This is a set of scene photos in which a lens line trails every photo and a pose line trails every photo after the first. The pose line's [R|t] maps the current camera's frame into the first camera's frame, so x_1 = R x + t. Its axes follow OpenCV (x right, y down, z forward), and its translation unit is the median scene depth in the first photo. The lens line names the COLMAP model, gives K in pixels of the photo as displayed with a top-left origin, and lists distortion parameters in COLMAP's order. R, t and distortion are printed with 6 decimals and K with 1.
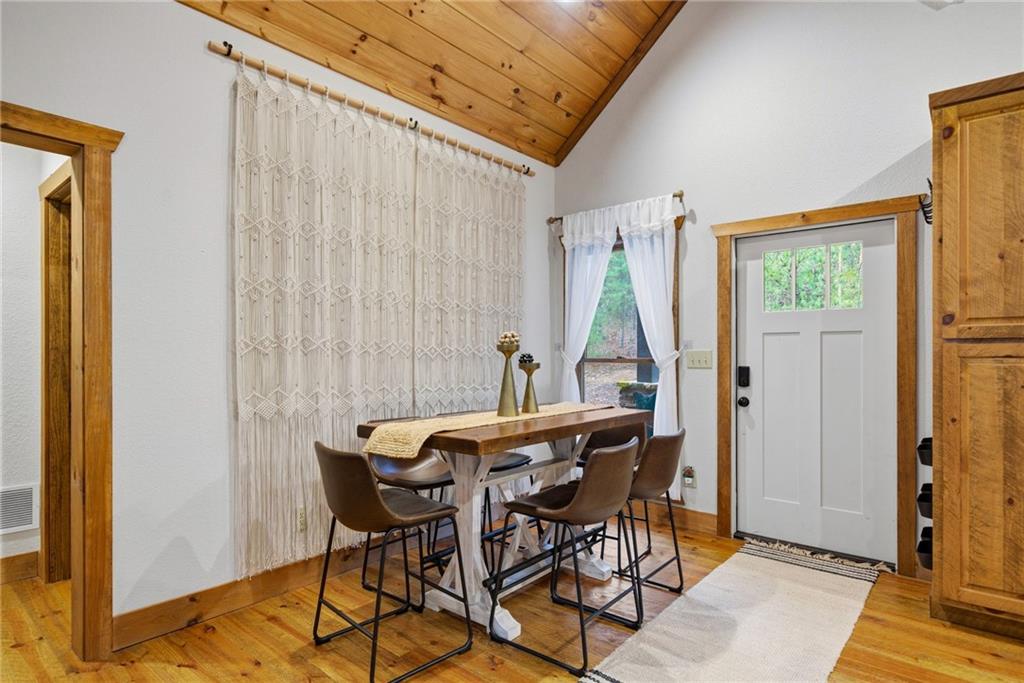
lens RADIAL K [[548.5, 0, 510.0], [0, 548.5, 351.2], [0, 0, 1]] dist [0.002857, -0.001900]
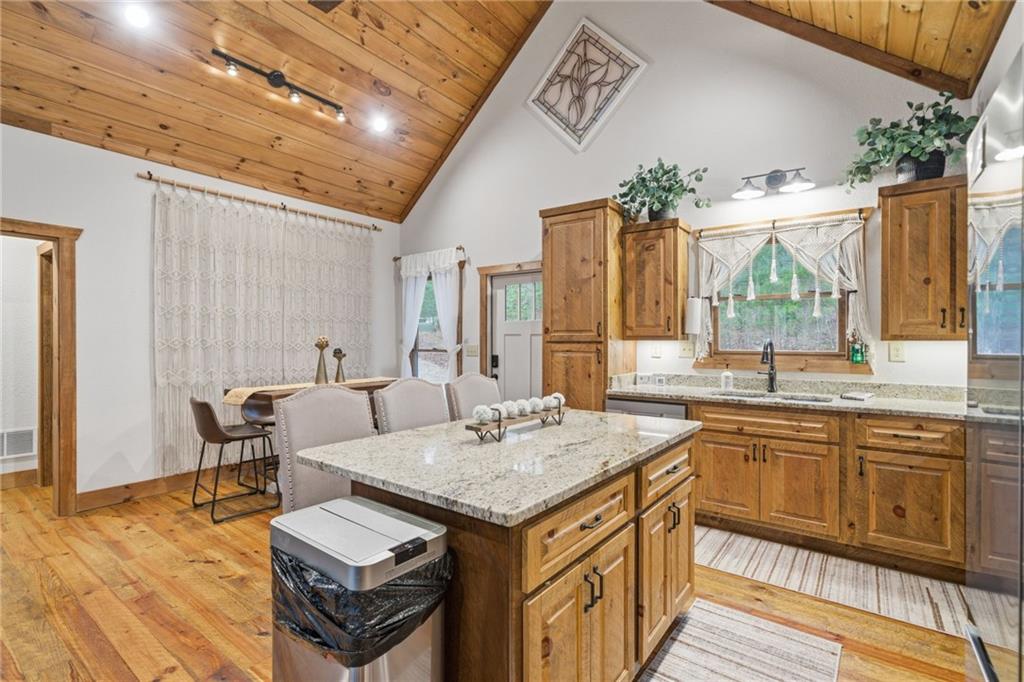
lens RADIAL K [[467.0, 0, 510.5], [0, 467.0, 337.7], [0, 0, 1]] dist [-0.000821, 0.003109]
pose [[0.998054, -0.000235, 0.062353, 0.523978], [0.000087, 0.999997, 0.002376, -0.034624], [-0.062354, -0.002365, 0.998051, -0.544290]]
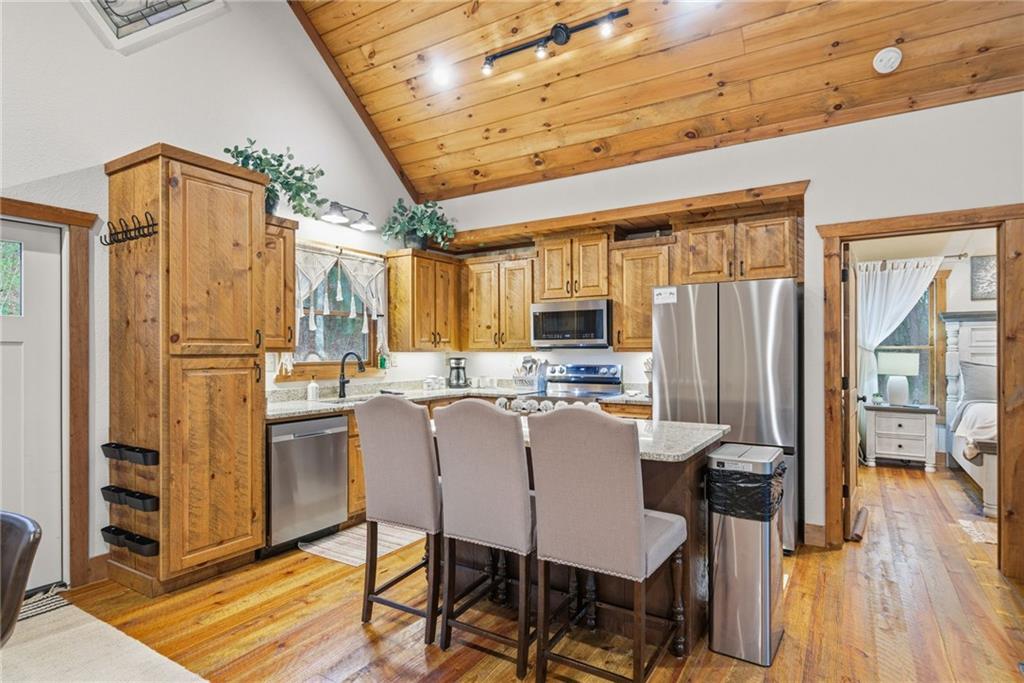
lens RADIAL K [[548.5, 0, 506.7], [0, 548.5, 345.9], [0, 0, 1]] dist [0.002857, -0.001900]
pose [[-0.154112, 0.007288, 0.988027, -0.453949], [-0.003059, 0.999964, -0.007854, -0.031323], [-0.988049, -0.004232, -0.154084, 0.428369]]
